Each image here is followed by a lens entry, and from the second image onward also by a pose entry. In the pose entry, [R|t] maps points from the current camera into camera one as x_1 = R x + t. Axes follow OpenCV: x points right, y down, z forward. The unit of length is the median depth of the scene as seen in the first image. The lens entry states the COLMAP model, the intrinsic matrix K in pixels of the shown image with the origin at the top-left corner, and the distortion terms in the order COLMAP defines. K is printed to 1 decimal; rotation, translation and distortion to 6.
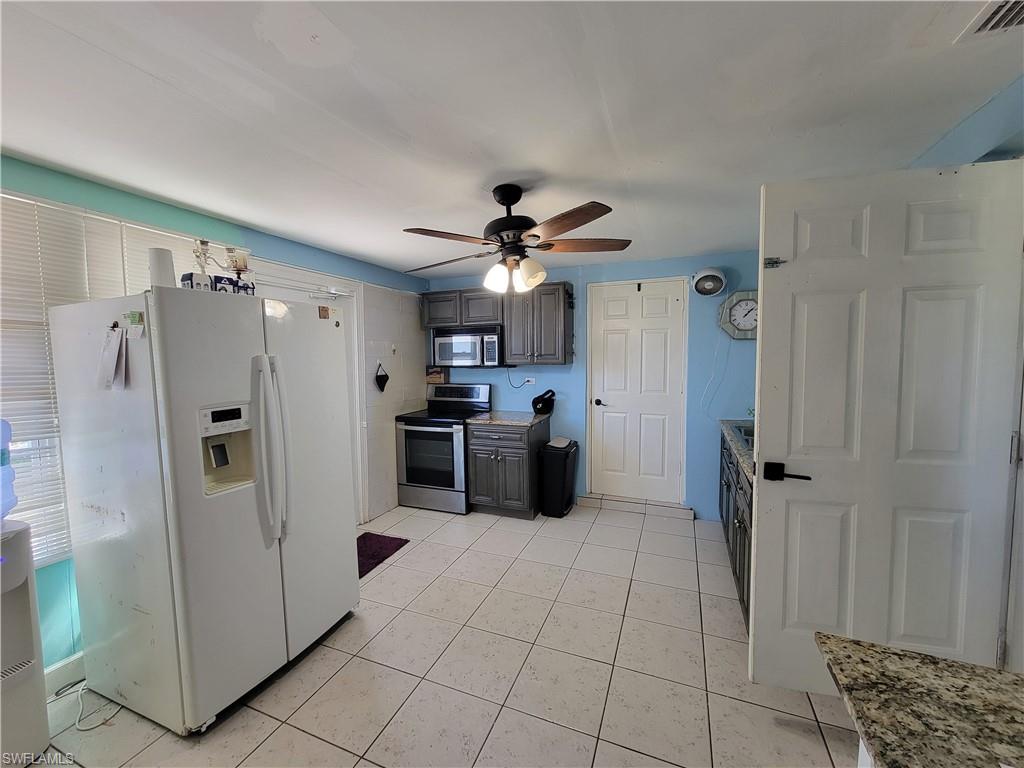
lens RADIAL K [[415.1, 0, 506.6], [0, 415.1, 382.6], [0, 0, 1]] dist [-0.001082, 0.000210]
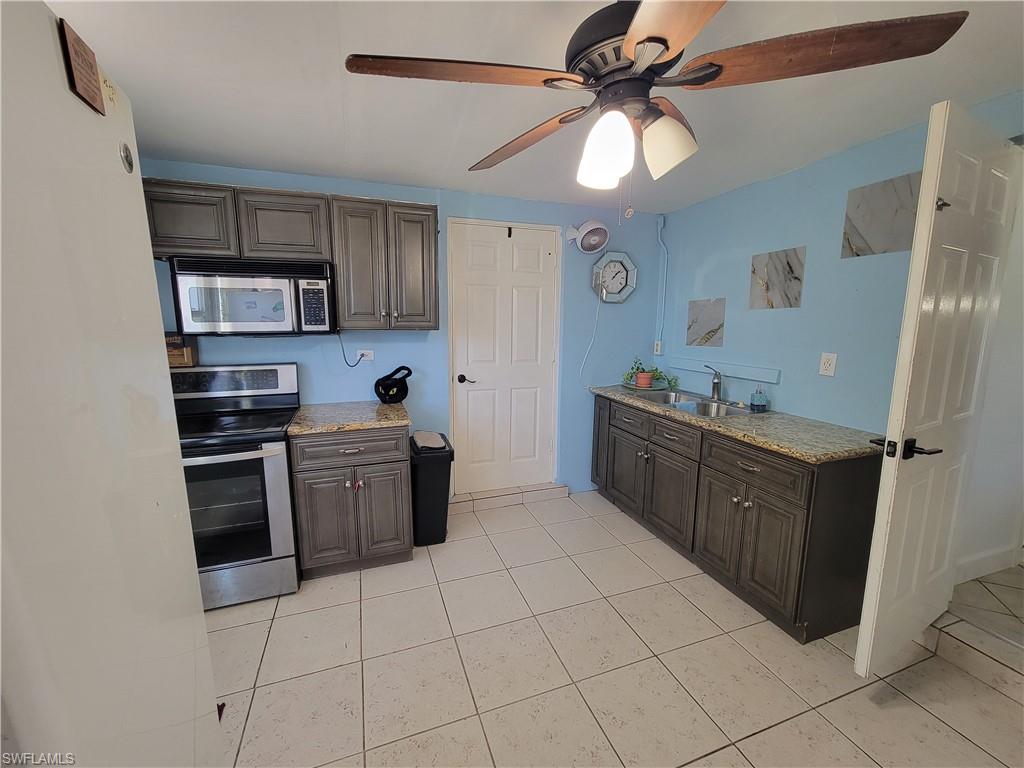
lens RADIAL K [[415.1, 0, 506.4], [0, 415.1, 382.6], [0, 0, 1]] dist [-0.001082, 0.000210]
pose [[0.740162, -0.087463, 0.666716, -0.237447], [0.032118, 0.994972, 0.094869, -0.016185], [-0.671661, -0.048805, 0.739249, 0.385045]]
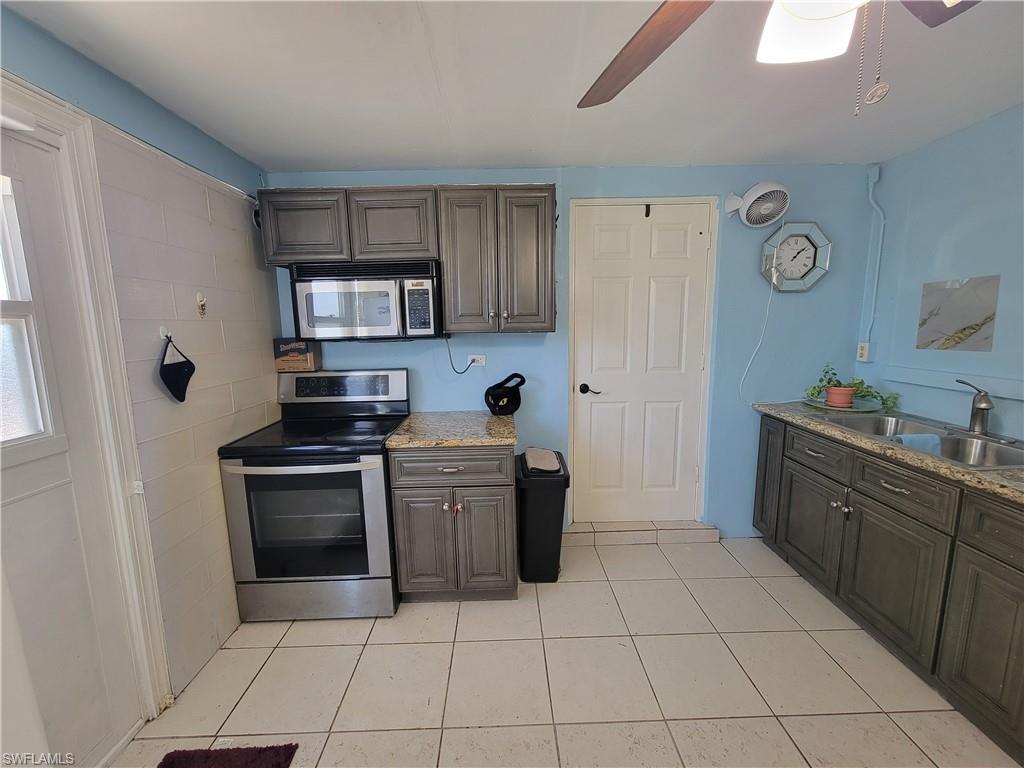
lens RADIAL K [[415.1, 0, 506.9], [0, 415.1, 382.0], [0, 0, 1]] dist [-0.001082, 0.000210]
pose [[0.917143, -0.064152, 0.393363, -0.152467], [0.035808, 0.996233, 0.078983, -0.019644], [-0.396948, -0.058354, 0.915984, 0.459245]]
